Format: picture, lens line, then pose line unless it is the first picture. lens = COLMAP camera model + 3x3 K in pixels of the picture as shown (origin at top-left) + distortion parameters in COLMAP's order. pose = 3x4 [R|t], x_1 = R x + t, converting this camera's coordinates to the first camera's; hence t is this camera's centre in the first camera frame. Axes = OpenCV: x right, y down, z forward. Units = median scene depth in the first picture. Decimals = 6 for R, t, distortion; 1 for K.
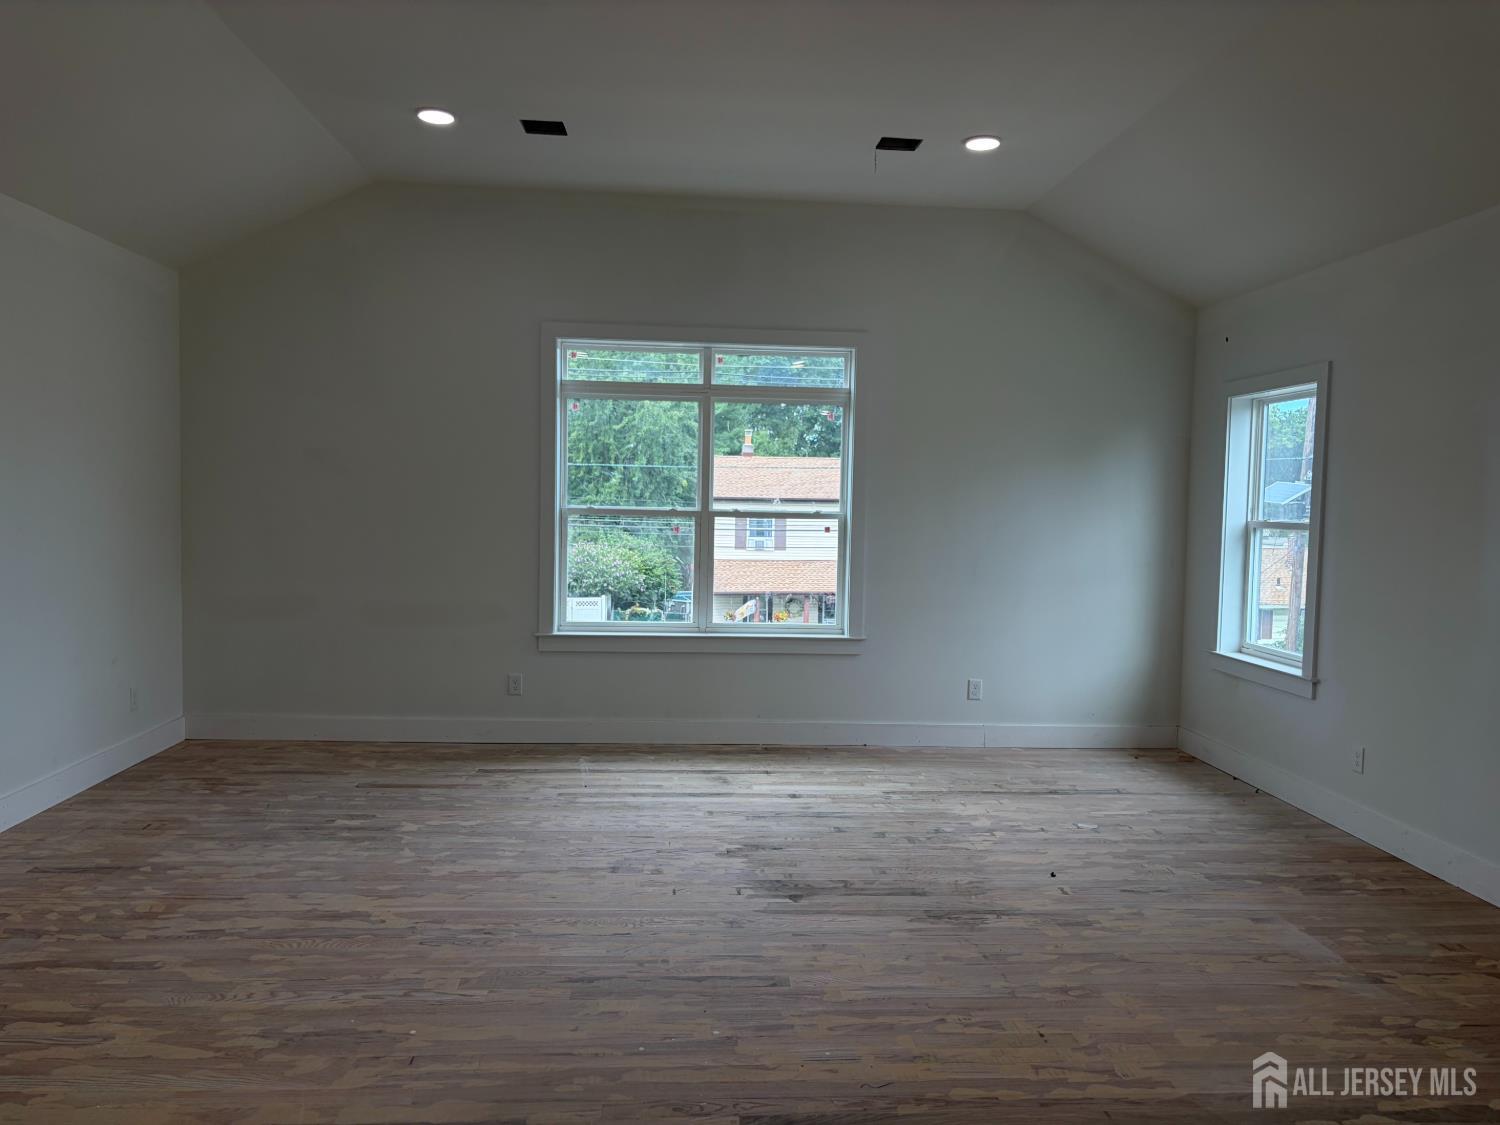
lens RADIAL K [[1146.6, 0, 750.2], [0, 1146.6, 562.4], [0, 0, 1]] dist [0.032582, -0.005736]
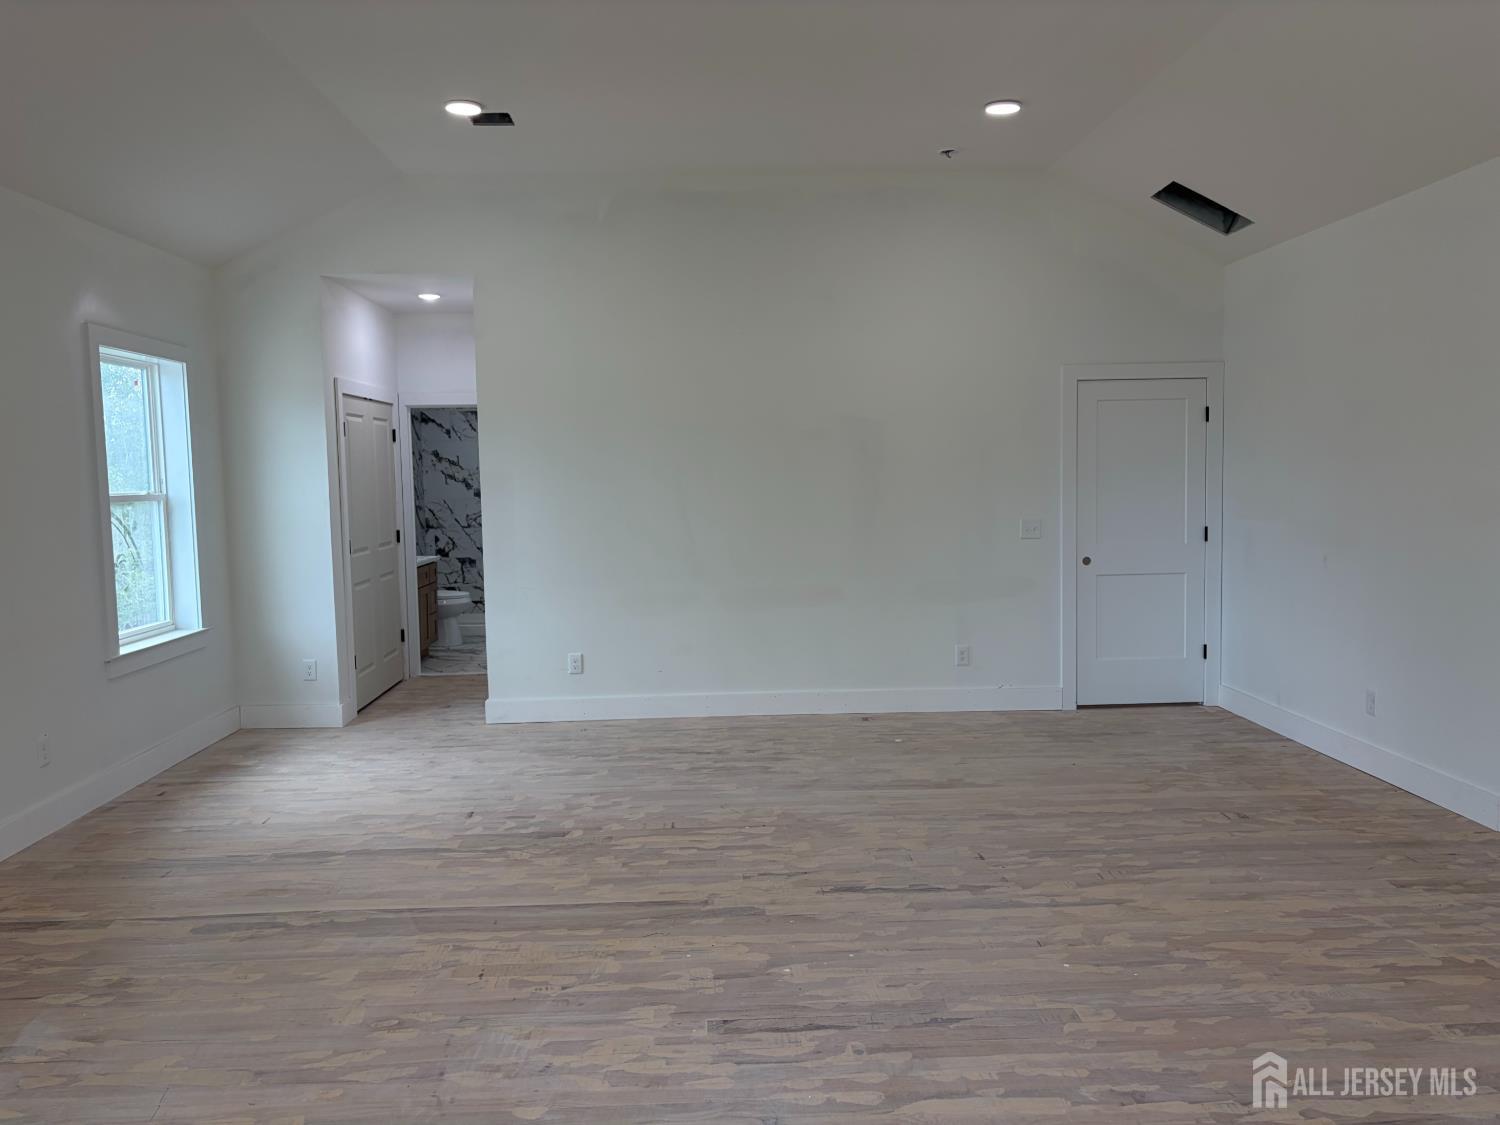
lens RADIAL K [[1146.6, 0, 755.5], [0, 1146.6, 566.8], [0, 0, 1]] dist [0.032582, -0.005736]
pose [[-0.999750, -0.006929, 0.021282, -0.014649], [-0.003826, 0.989780, 0.142550, -0.084557], [-0.022052, 0.142433, -0.989559, 1.464355]]
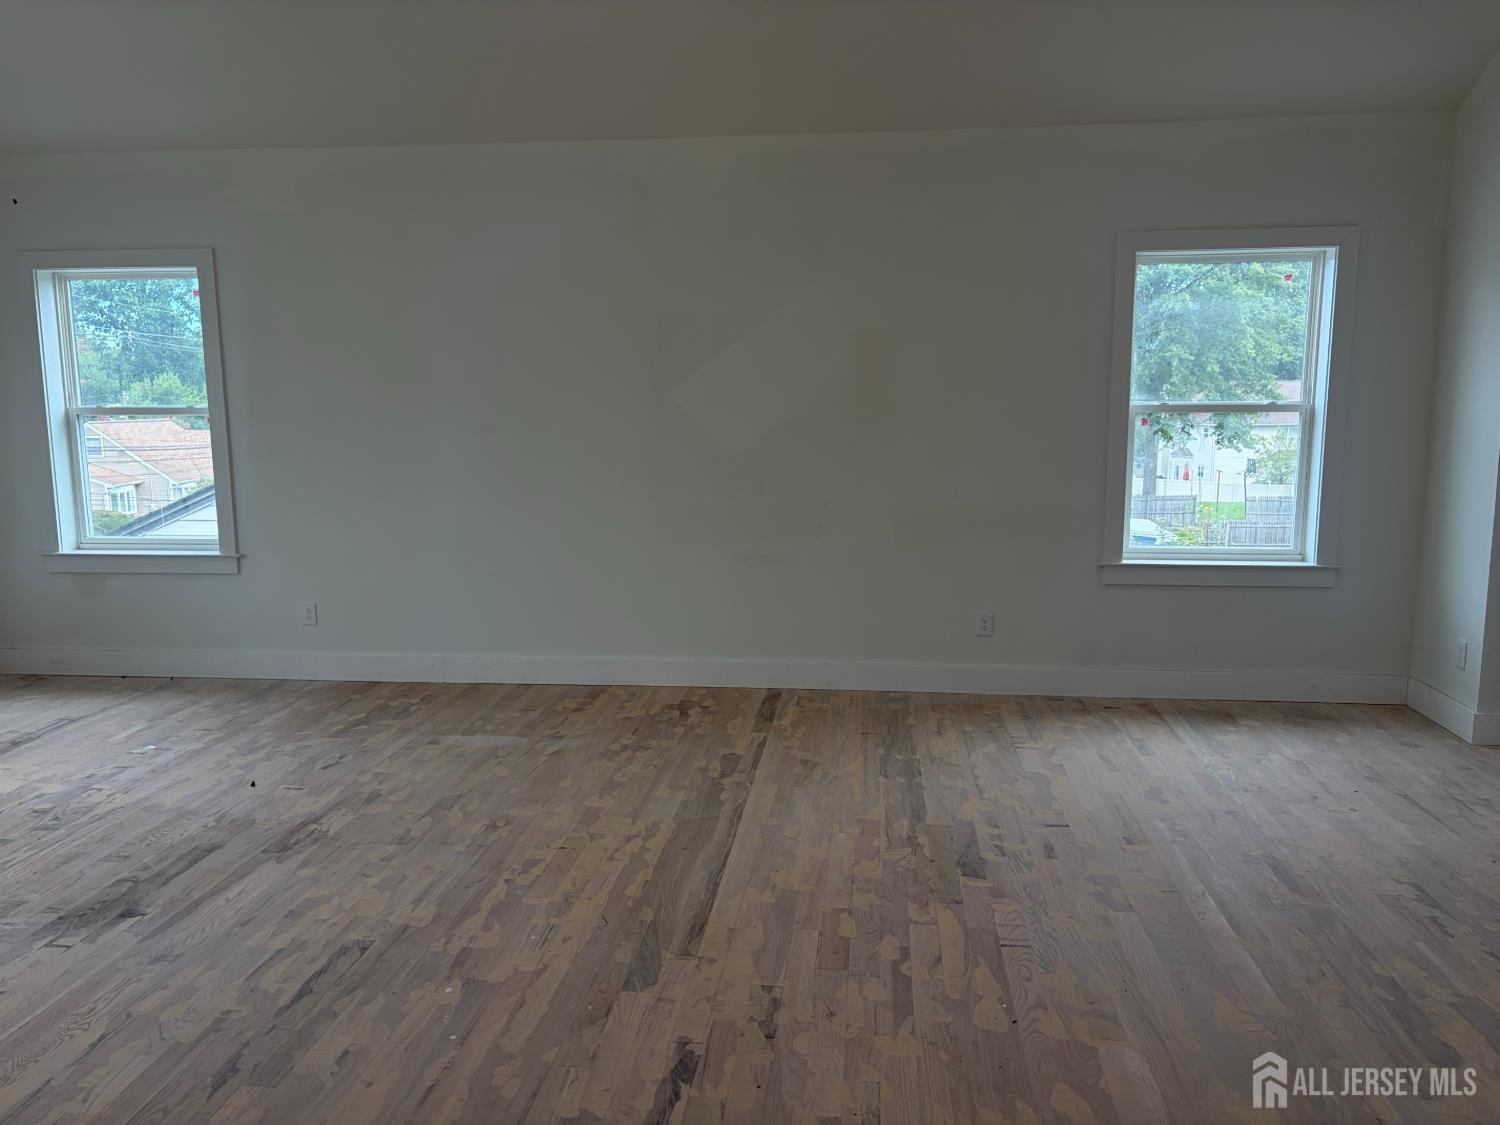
lens RADIAL K [[1146.6, 0, 753.4], [0, 1146.6, 567.1], [0, 0, 1]] dist [0.032582, -0.005736]
pose [[0.177526, -0.166755, 0.969885, -0.584977], [0.065152, 0.985369, 0.157492, -0.030398], [-0.981957, 0.035231, 0.185793, 0.429985]]
